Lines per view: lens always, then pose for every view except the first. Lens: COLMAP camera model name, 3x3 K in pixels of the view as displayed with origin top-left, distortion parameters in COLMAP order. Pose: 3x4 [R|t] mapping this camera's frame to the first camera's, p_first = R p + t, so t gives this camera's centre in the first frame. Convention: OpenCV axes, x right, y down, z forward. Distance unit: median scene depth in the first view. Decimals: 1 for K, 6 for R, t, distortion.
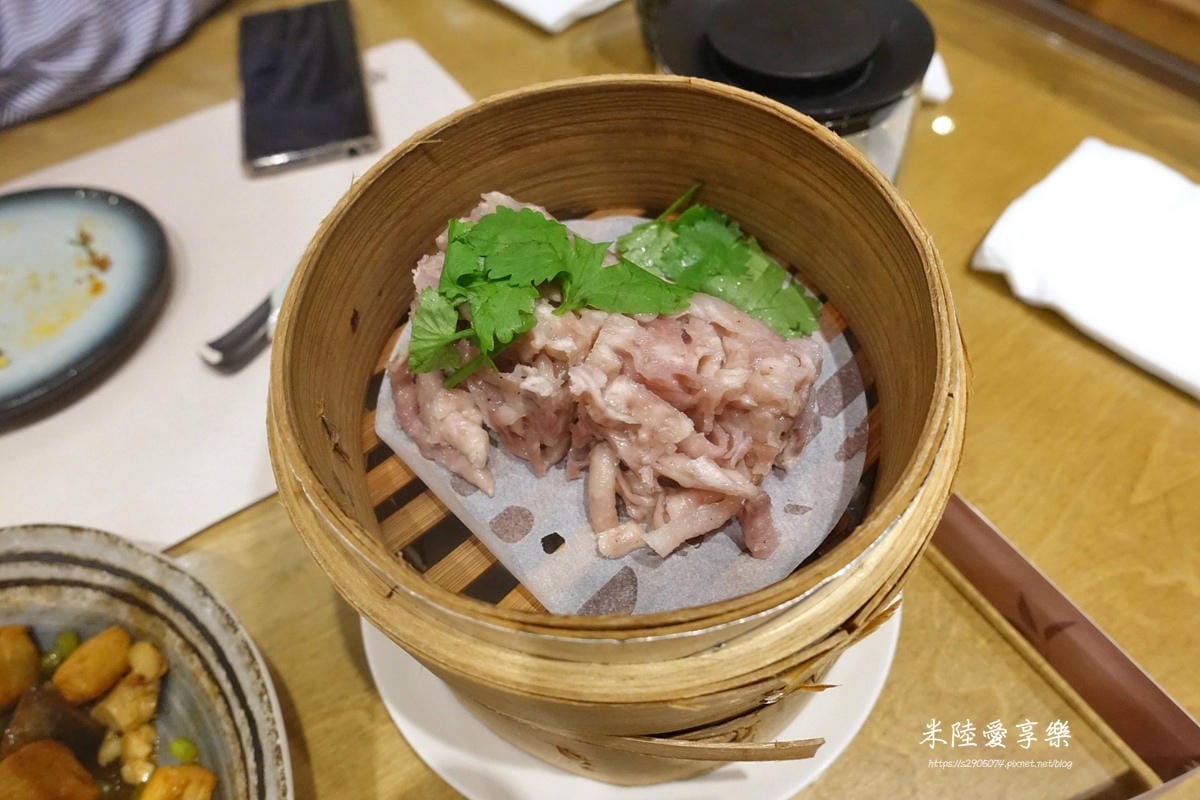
lens RADIAL K [[801.6, 0, 600.0], [0, 801.6, 400.0], [0, 0, 1]] dist [0.006437, -0.004139]
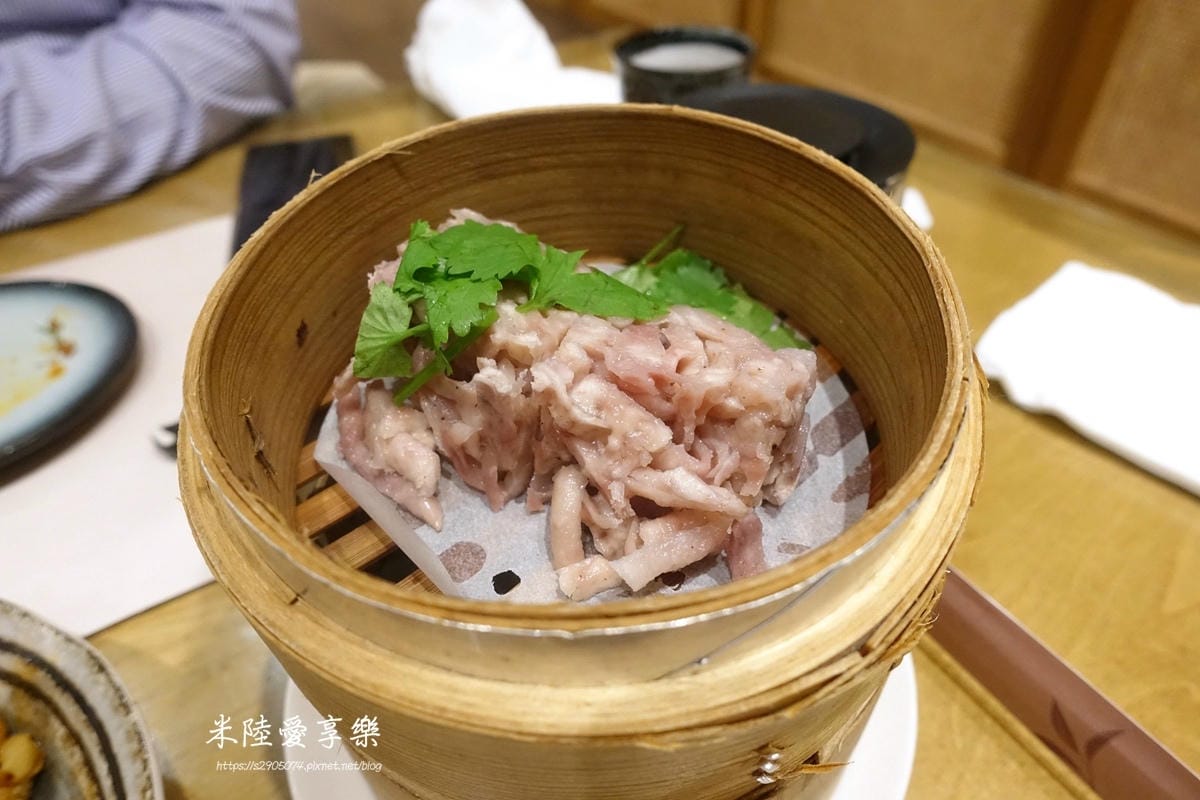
lens RADIAL K [[801.6, 0, 600.0], [0, 801.6, 400.0], [0, 0, 1]] dist [0.006437, -0.004139]
pose [[0.999568, 0.027956, 0.009031, 0.027132], [-0.025379, 0.976520, -0.213928, 0.168625], [-0.014800, 0.213607, 0.976808, 0.129710]]
